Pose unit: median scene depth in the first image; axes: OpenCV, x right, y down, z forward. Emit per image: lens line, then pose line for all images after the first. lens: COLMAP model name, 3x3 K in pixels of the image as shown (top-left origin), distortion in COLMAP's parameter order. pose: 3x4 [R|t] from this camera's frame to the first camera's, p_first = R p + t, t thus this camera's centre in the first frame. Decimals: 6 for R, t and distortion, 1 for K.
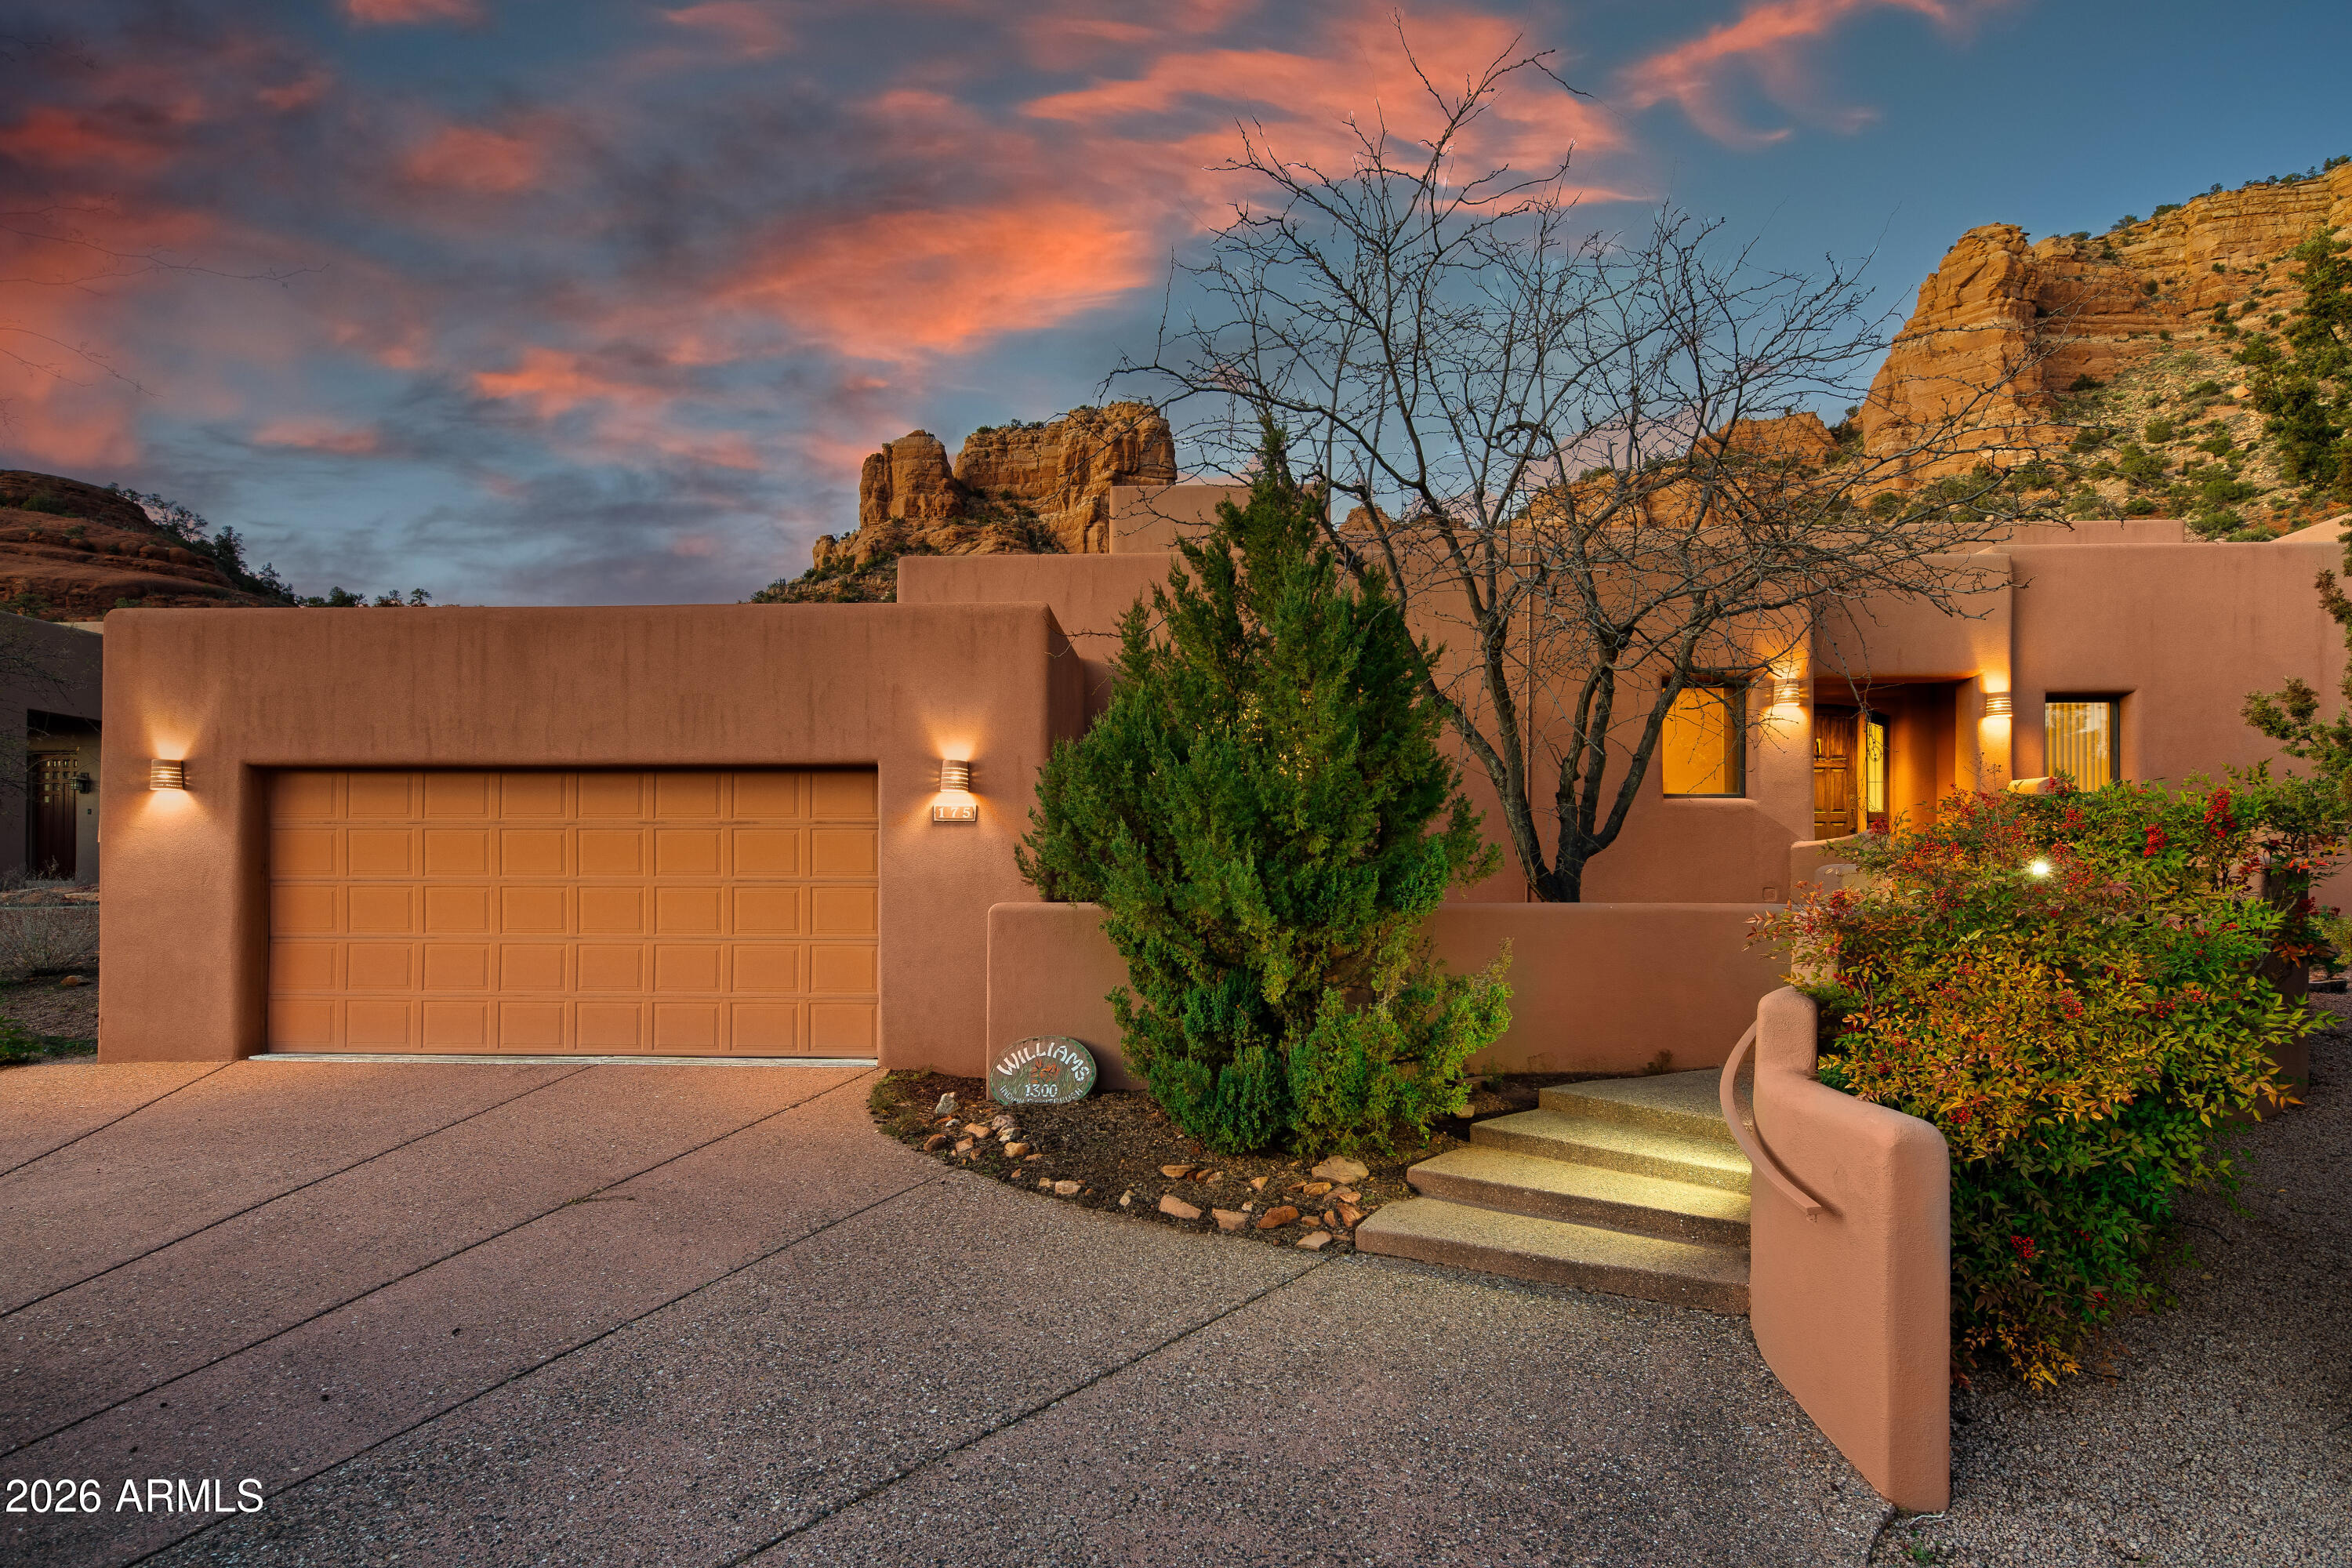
lens RADIAL K [[1145.2, 0, 1180.5], [0, 1145.2, 890.2], [0, 0, 1]] dist [0.005579, -0.005322]
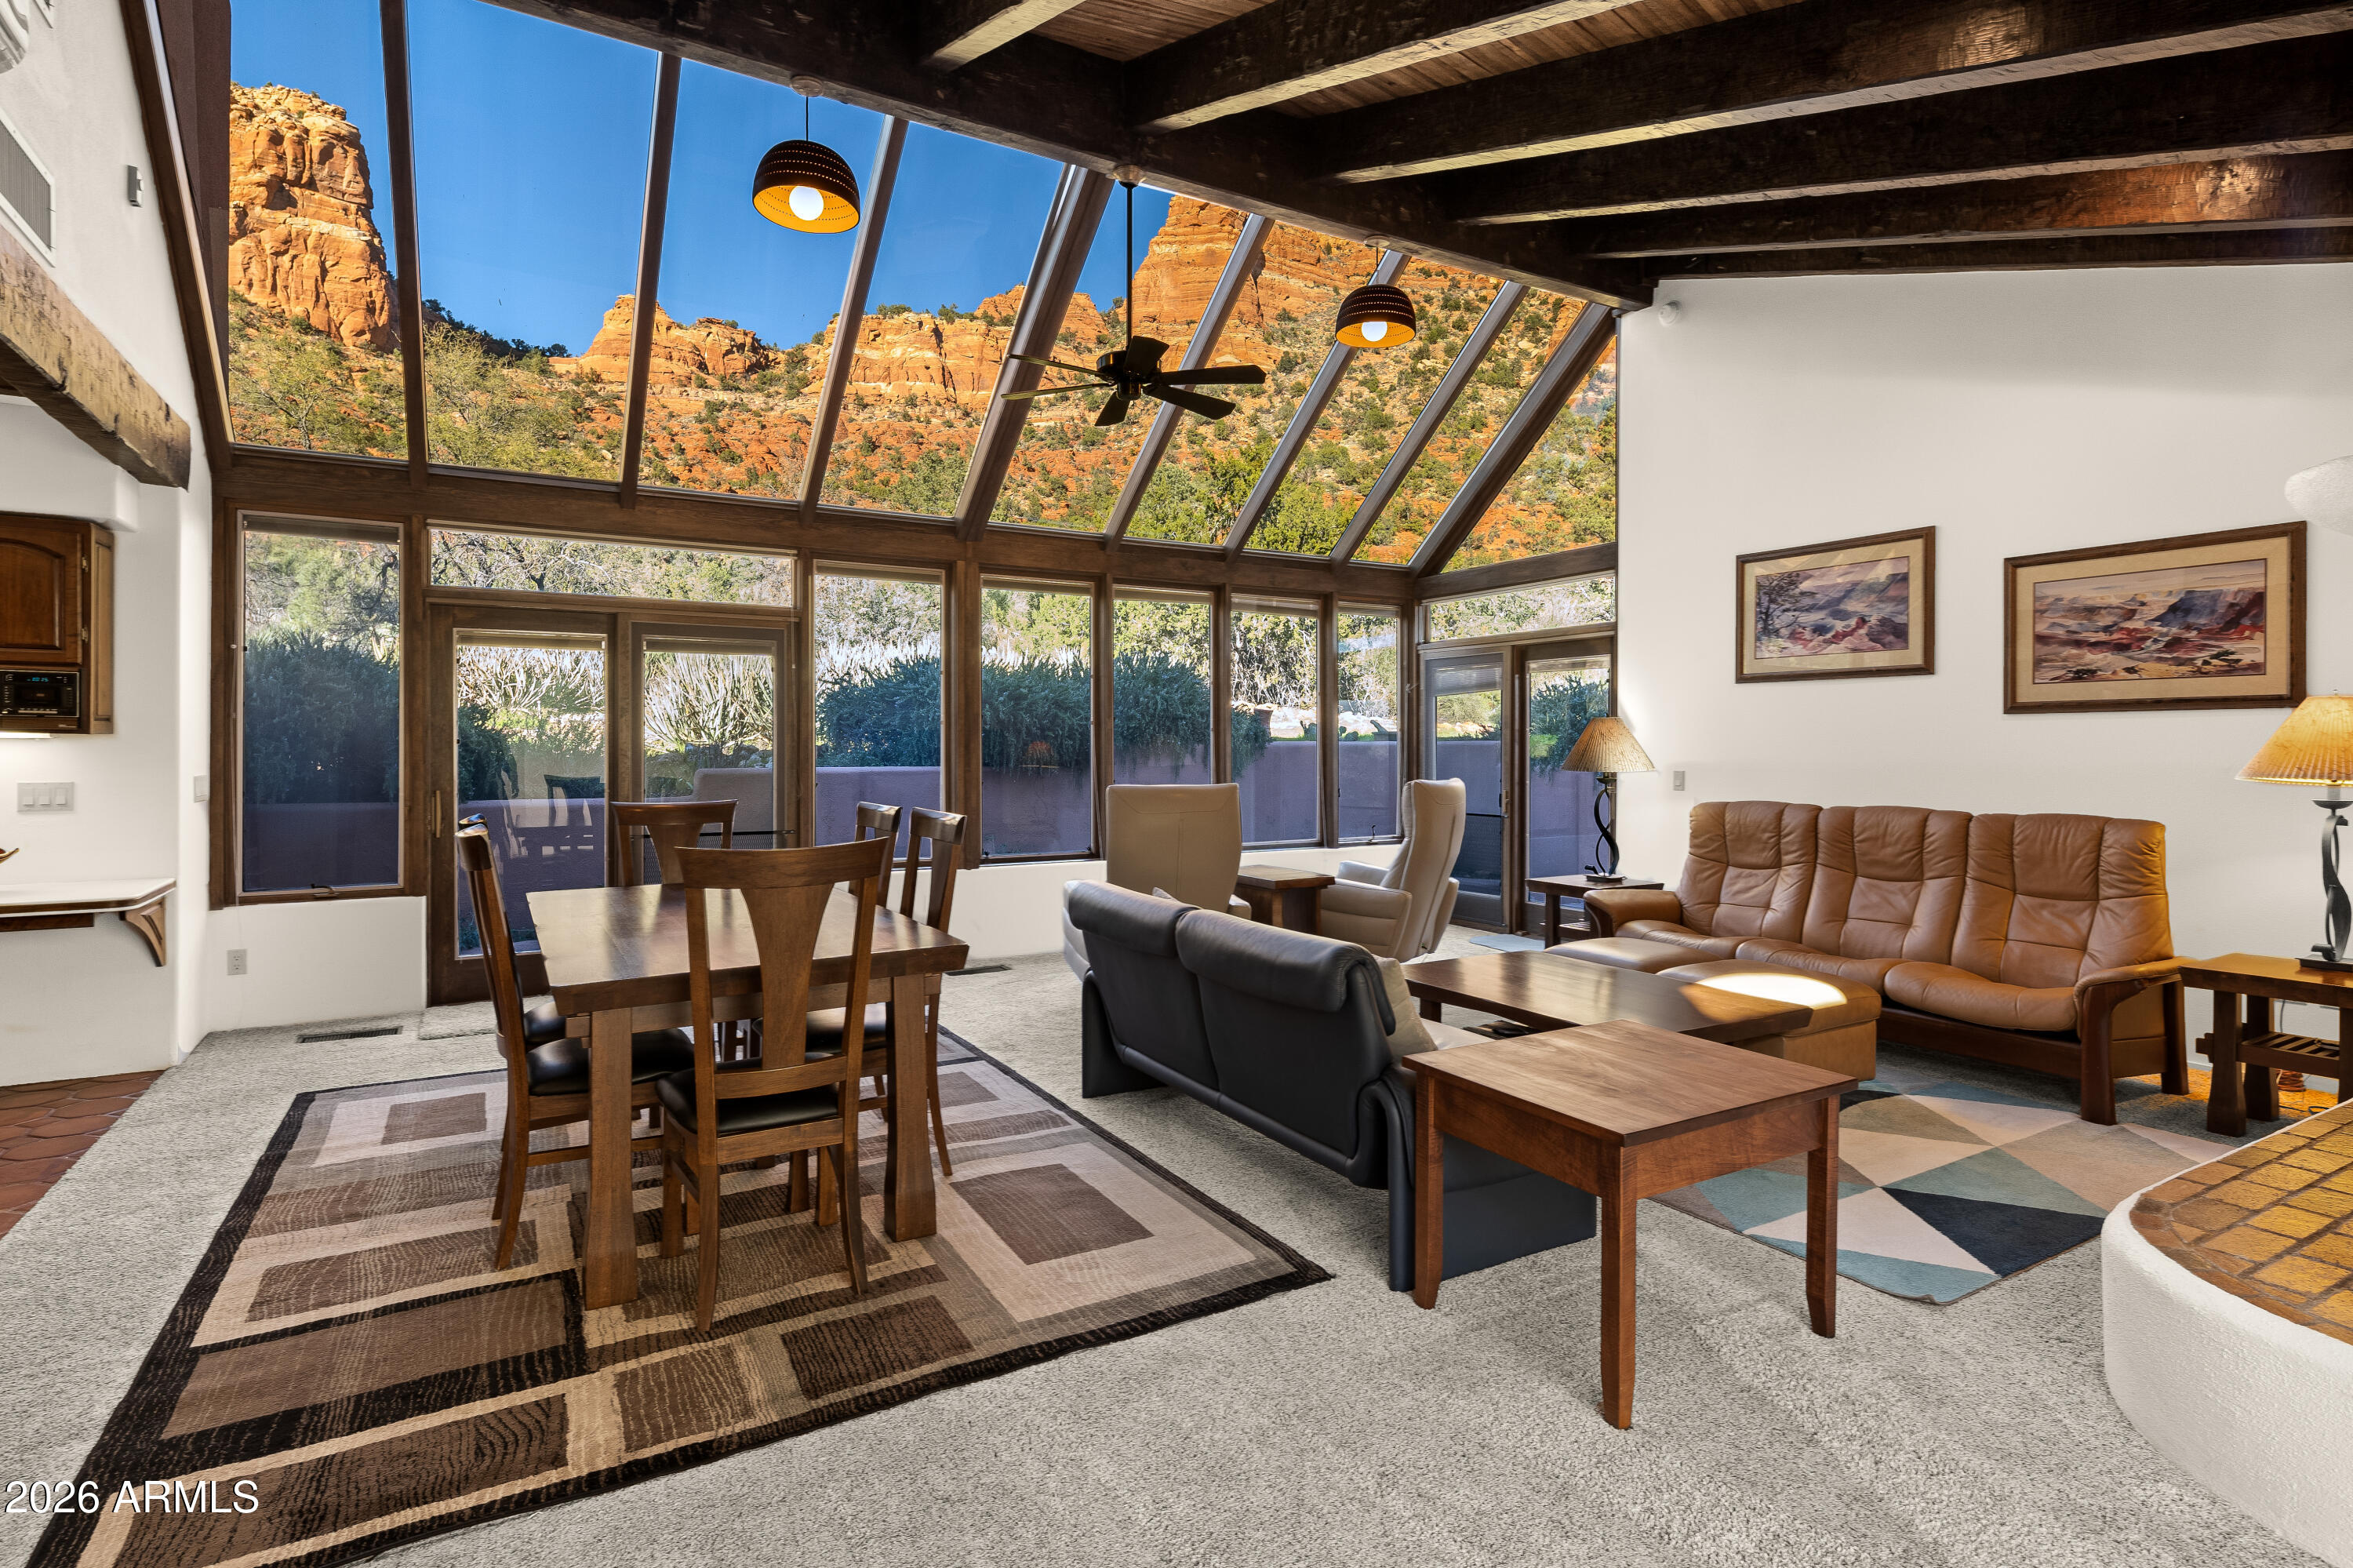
lens RADIAL K [[1145.7, 0, 1166.8], [0, 1145.7, 746.4], [0, 0, 1]] dist [0.005579, -0.005322]
pose [[0.837903, -0.003161, 0.545809, 0.977742], [-0.003894, 0.999923, 0.011769, -0.161269], [-0.545805, -0.011987, 0.837827, 1.984706]]
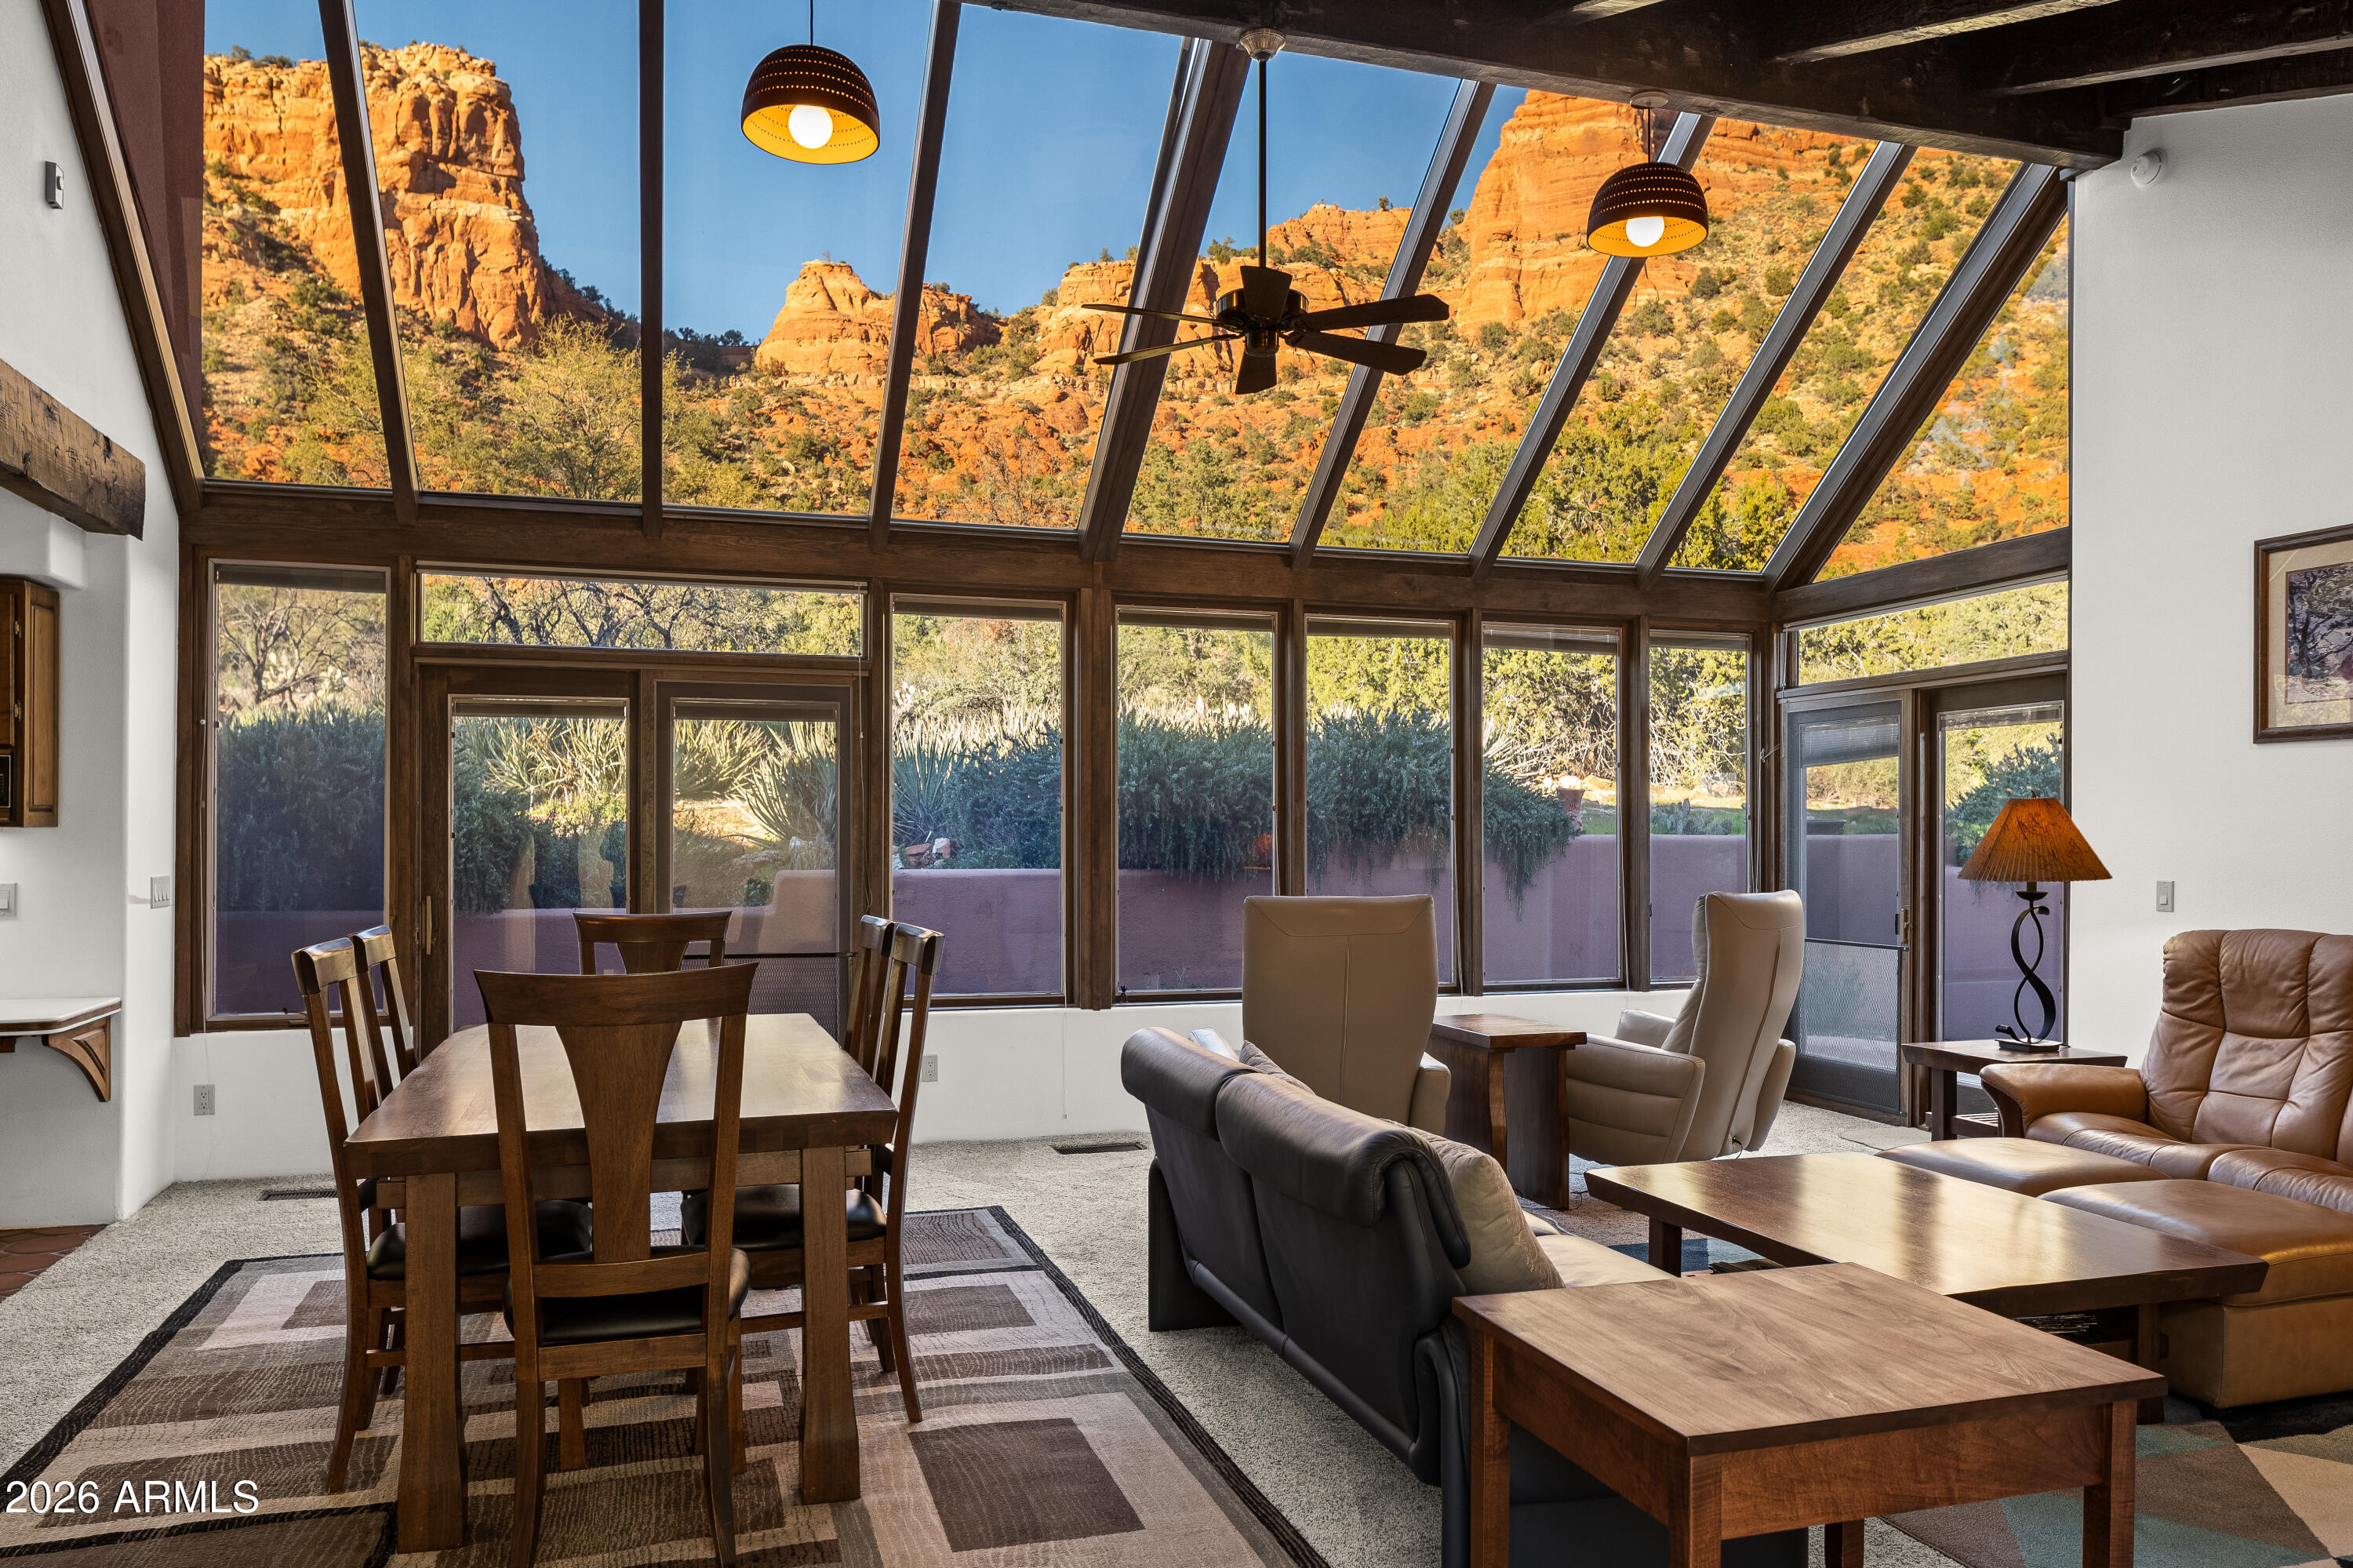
lens RADIAL K [[1601.7, 0, 1177.5], [0, 1601.7, 832.8], [0, 0, 1]] dist [-0.013797, 0.005617]
pose [[0.936052, -0.000572, 0.351860, 1.054069], [-0.001634, 0.999981, 0.005974, -0.161039], [-0.351857, -0.006167, 0.936034, 1.950133]]
